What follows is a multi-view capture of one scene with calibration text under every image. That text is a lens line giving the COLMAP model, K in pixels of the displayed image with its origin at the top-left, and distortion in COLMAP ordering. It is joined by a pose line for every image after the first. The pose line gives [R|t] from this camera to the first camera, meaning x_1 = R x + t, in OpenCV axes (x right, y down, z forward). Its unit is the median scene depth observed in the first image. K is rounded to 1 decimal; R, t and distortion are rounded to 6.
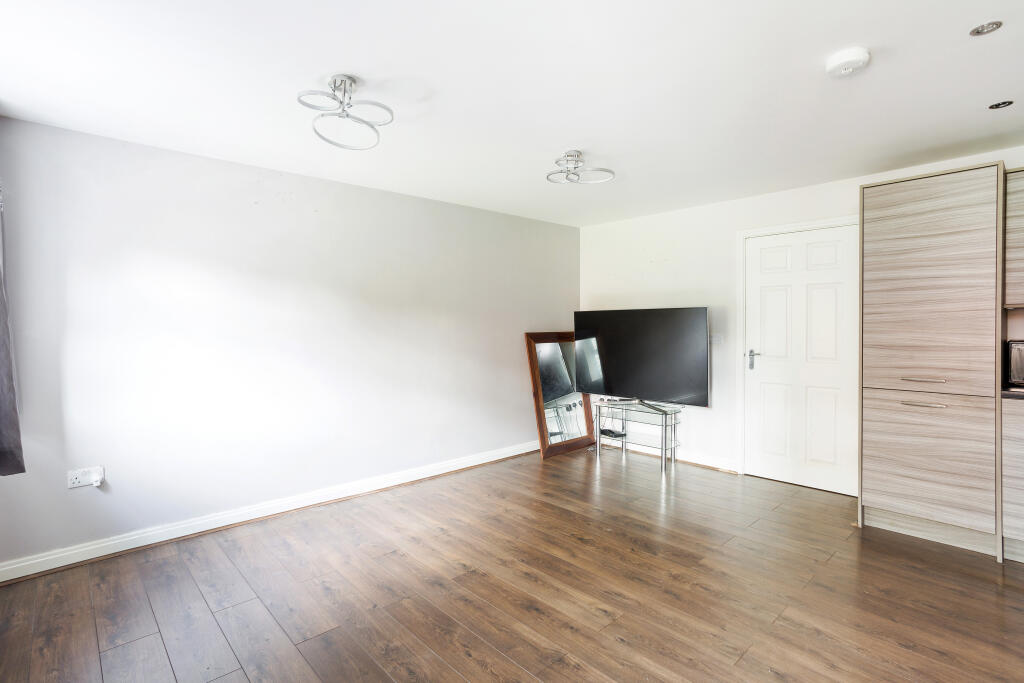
lens RADIAL K [[505.1, 0, 520.8], [0, 505.1, 325.1], [0, 0, 1]] dist [-0.046929, 0.029468]
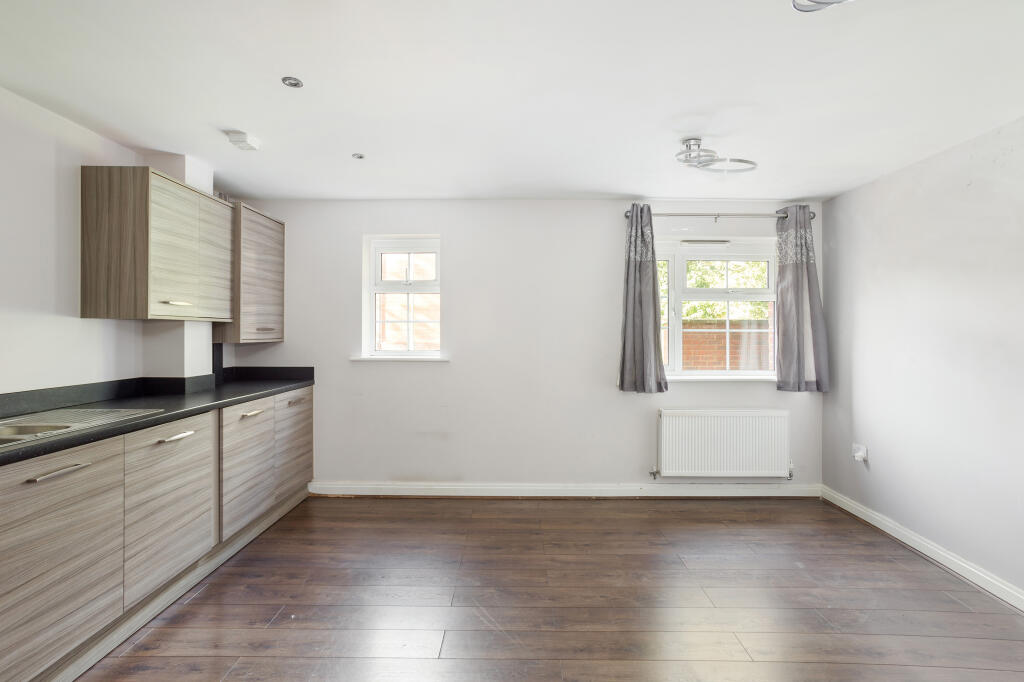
lens RADIAL K [[504.6, 0, 513.0], [0, 504.6, 331.2], [0, 0, 1]] dist [-0.046837, 0.033444]
pose [[-0.705494, 0.001778, -0.708714, 0.614963], [-0.000234, 0.999996, 0.002742, -0.011614], [0.708716, 0.002100, -0.705491, 1.142392]]
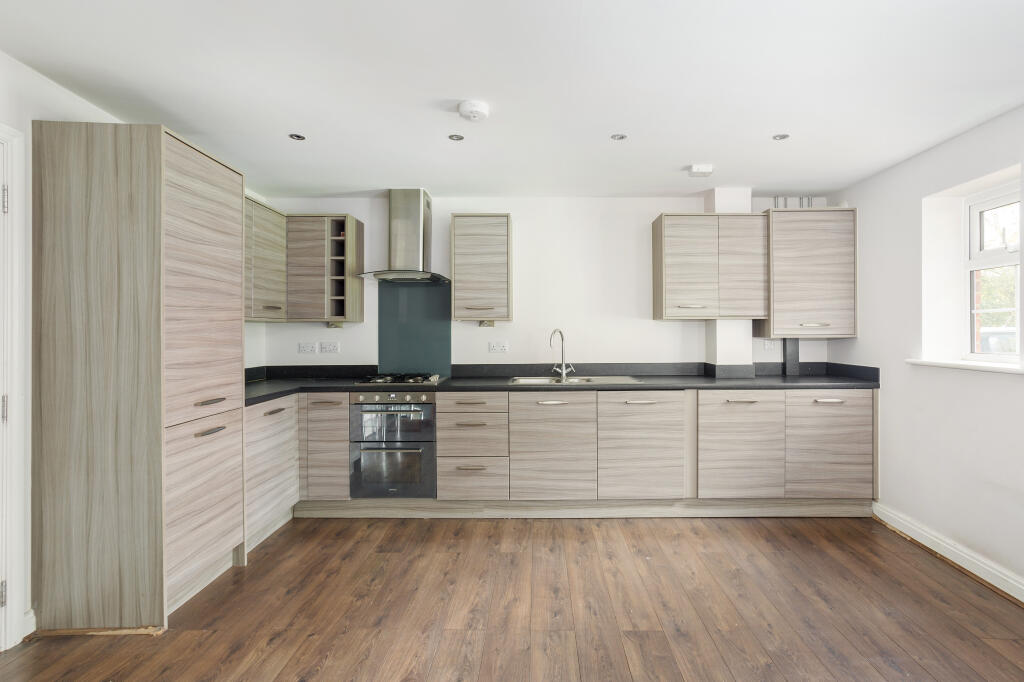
lens RADIAL K [[529.3, 0, 552.4], [0, 529.3, 340.0], [0, 0, 1]] dist [0.003822, 0.000848]
pose [[-0.734760, -0.002523, 0.678323, -0.245192], [0.008961, 0.999870, 0.013425, 0.000156], [-0.678268, 0.015942, -0.734641, 1.224319]]
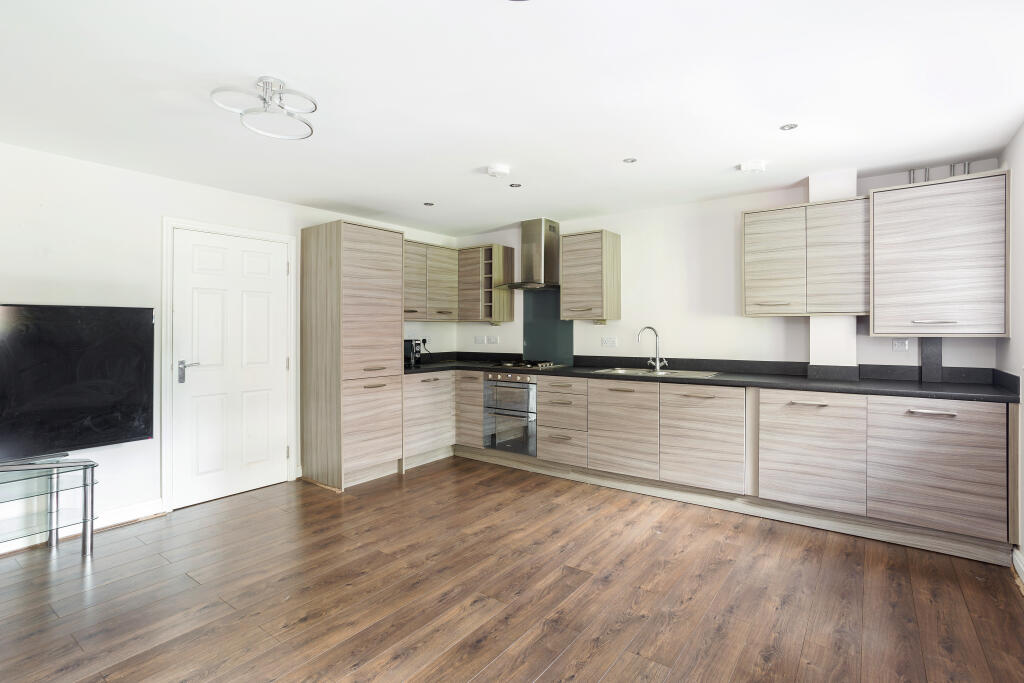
lens RADIAL K [[504.6, 0, 513.0], [0, 504.6, 331.7], [0, 0, 1]] dist [-0.046837, 0.033444]
pose [[-0.183245, 0.001287, 0.983067, -0.682282], [0.004180, 0.999991, -0.000530, 0.004438], [-0.983058, 0.004012, -0.183248, 0.861434]]
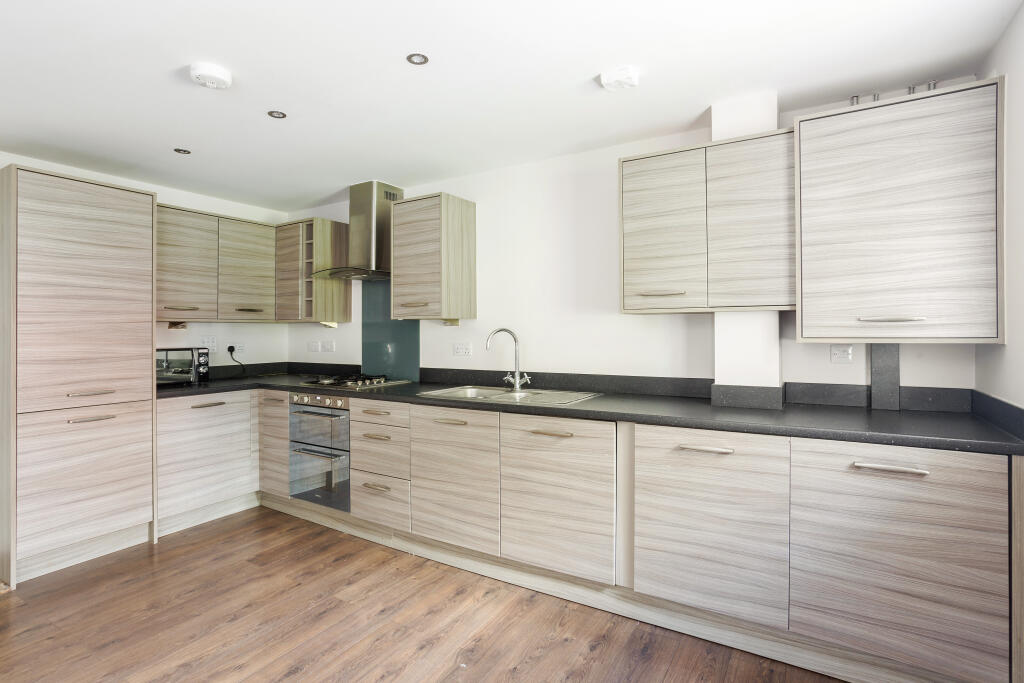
lens RADIAL K [[504.6, 0, 513.0], [0, 504.6, 331.7], [0, 0, 1]] dist [-0.046837, 0.033444]
pose [[-0.257827, 0.004846, 0.966179, -0.334298], [0.009173, 0.999955, -0.002567, 0.000156], [-0.966147, 0.008201, -0.257860, 0.462423]]
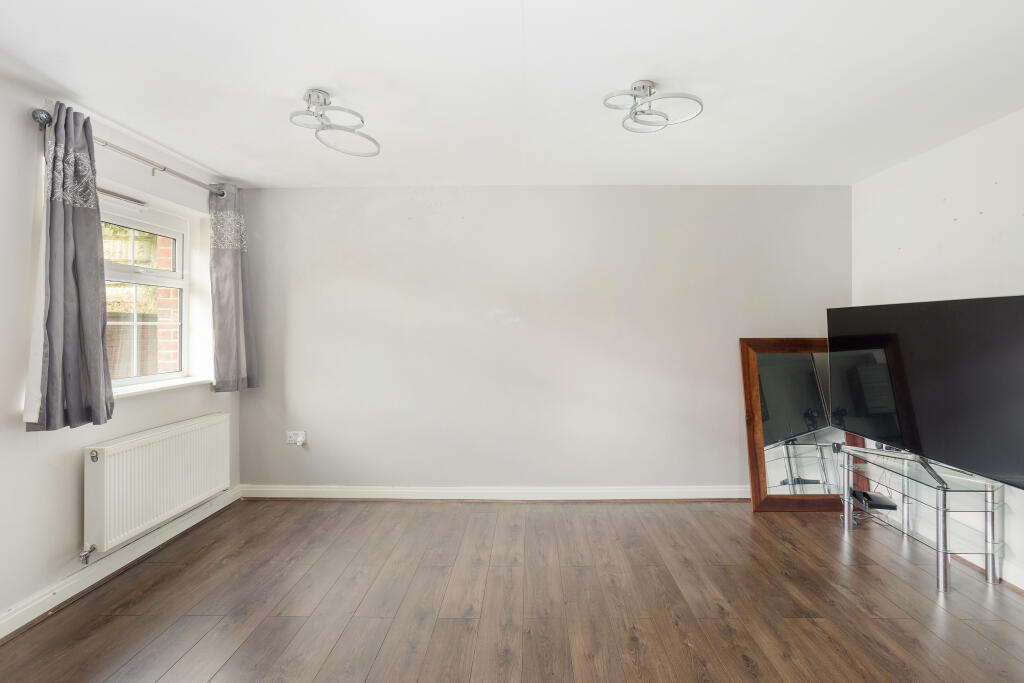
lens RADIAL K [[505.1, 0, 520.8], [0, 505.1, 325.1], [0, 0, 1]] dist [-0.046929, 0.029468]
pose [[0.716899, 0.001133, -0.697176, 0.487158], [-0.002159, 0.999997, -0.000594, -0.006525], [0.697174, 0.001931, 0.716900, 0.397244]]
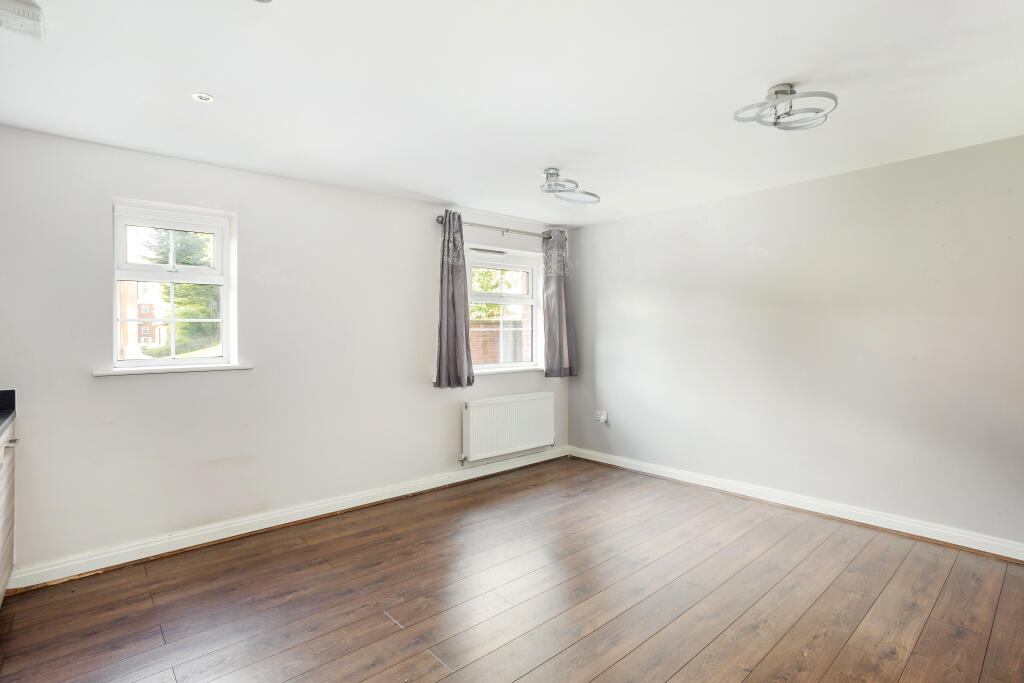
lens RADIAL K [[505.4, 0, 526.2], [0, 505.4, 337.5], [0, 0, 1]] dist [-0.085791, 0.044301]
pose [[-0.025752, 0.018081, -0.999505, 0.847582], [0.006717, 0.999817, 0.017913, -0.011251], [0.999646, -0.006252, -0.025869, 0.699298]]
